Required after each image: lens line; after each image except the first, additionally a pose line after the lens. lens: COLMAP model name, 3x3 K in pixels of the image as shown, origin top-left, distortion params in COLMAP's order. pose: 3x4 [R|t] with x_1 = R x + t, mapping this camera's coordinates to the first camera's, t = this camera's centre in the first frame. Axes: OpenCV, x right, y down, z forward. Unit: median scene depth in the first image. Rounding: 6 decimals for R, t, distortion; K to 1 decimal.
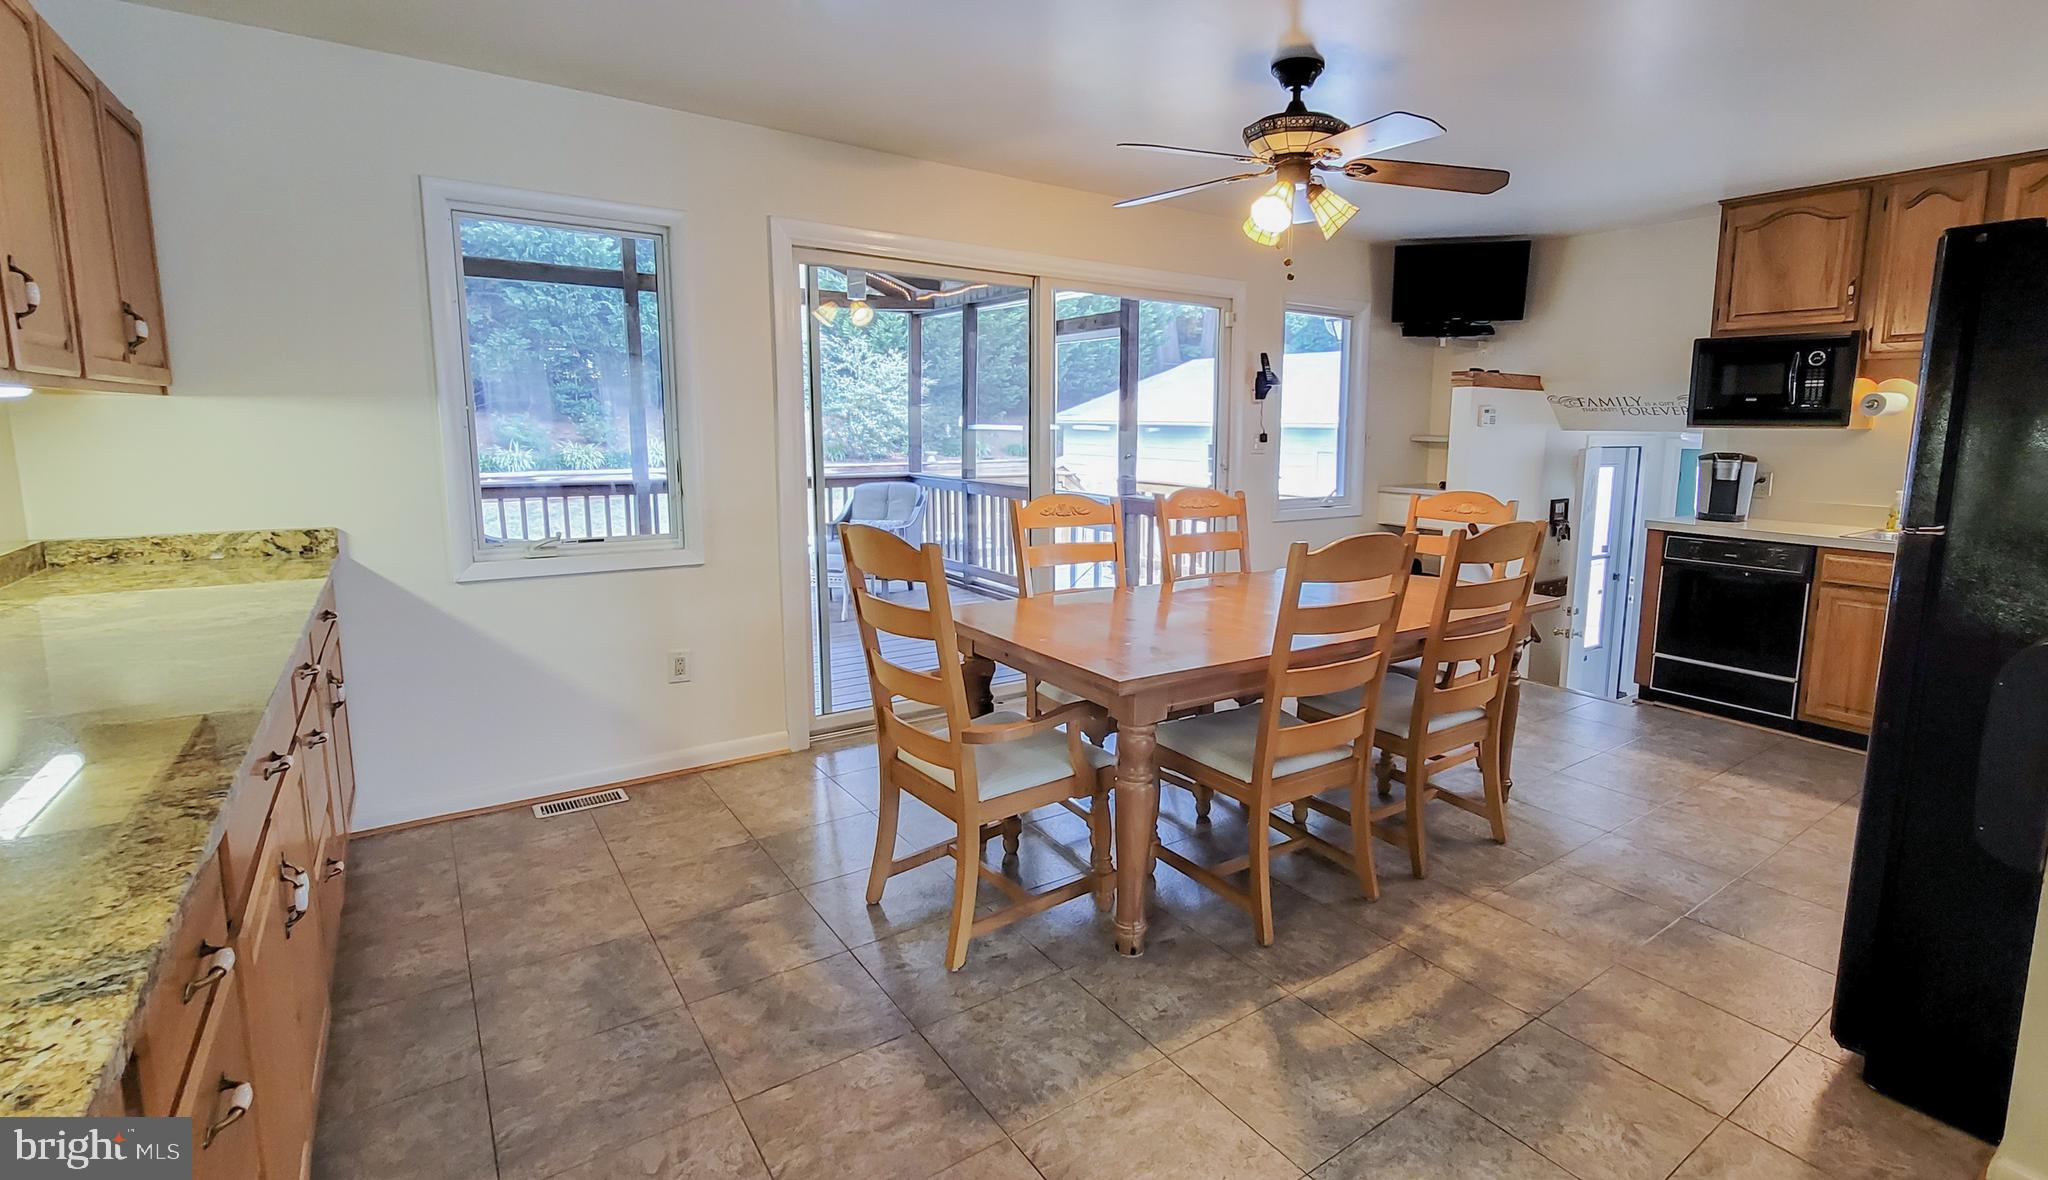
lens RADIAL K [[942.2, 0, 1104.7], [0, 942.2, 558.6], [0, 0, 1]] dist [-0.001029, -0.000001]
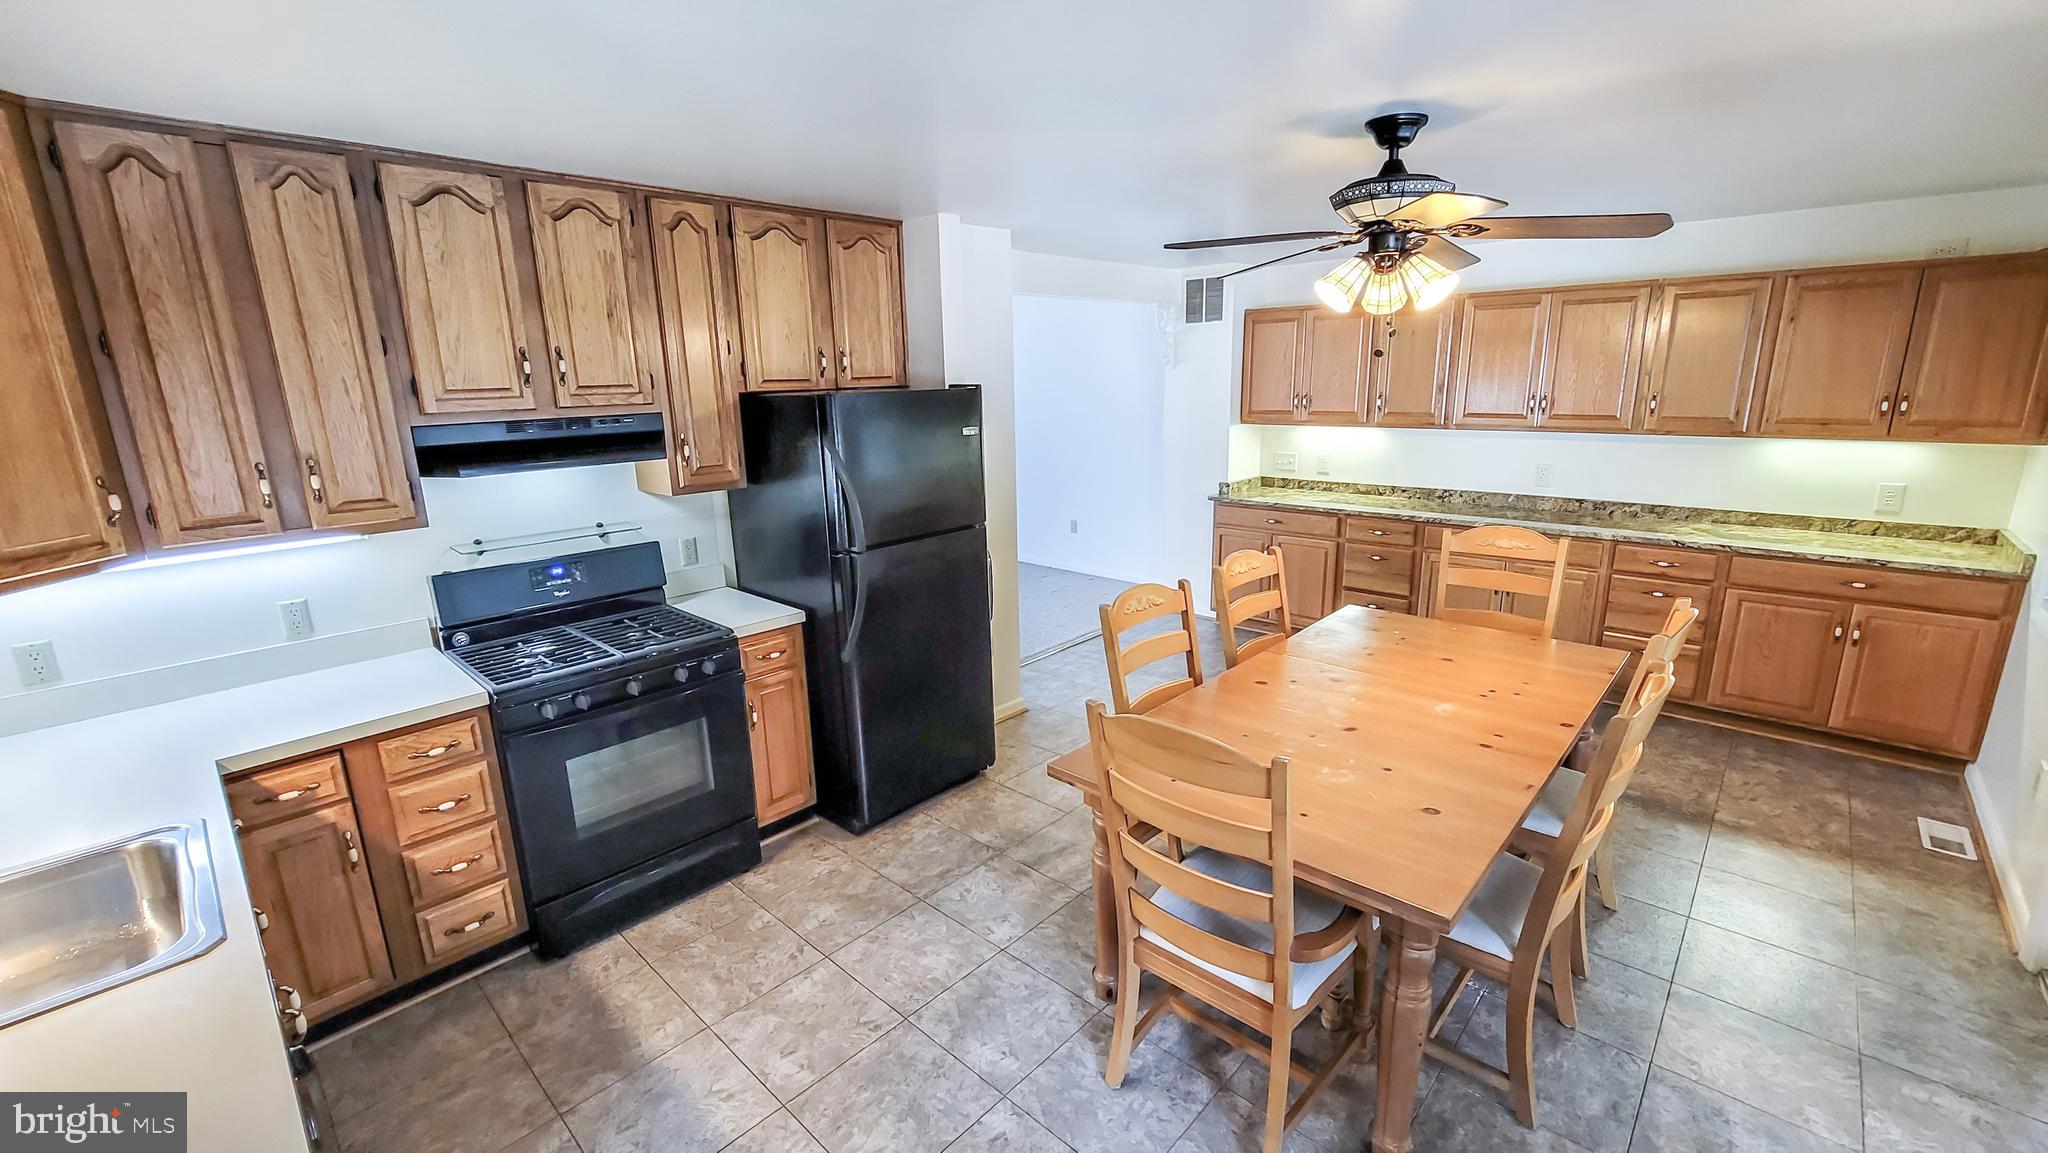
lens RADIAL K [[836.3, 0, 1024.0], [0, 836.3, 576.5], [0, 0, 1]] dist [-0.003308, 0.000761]
pose [[-0.984013, 0.052315, -0.170242, 0.770866], [-0.014412, 0.929359, 0.368895, -0.436320], [0.177515, 0.365451, -0.913747, 1.967550]]
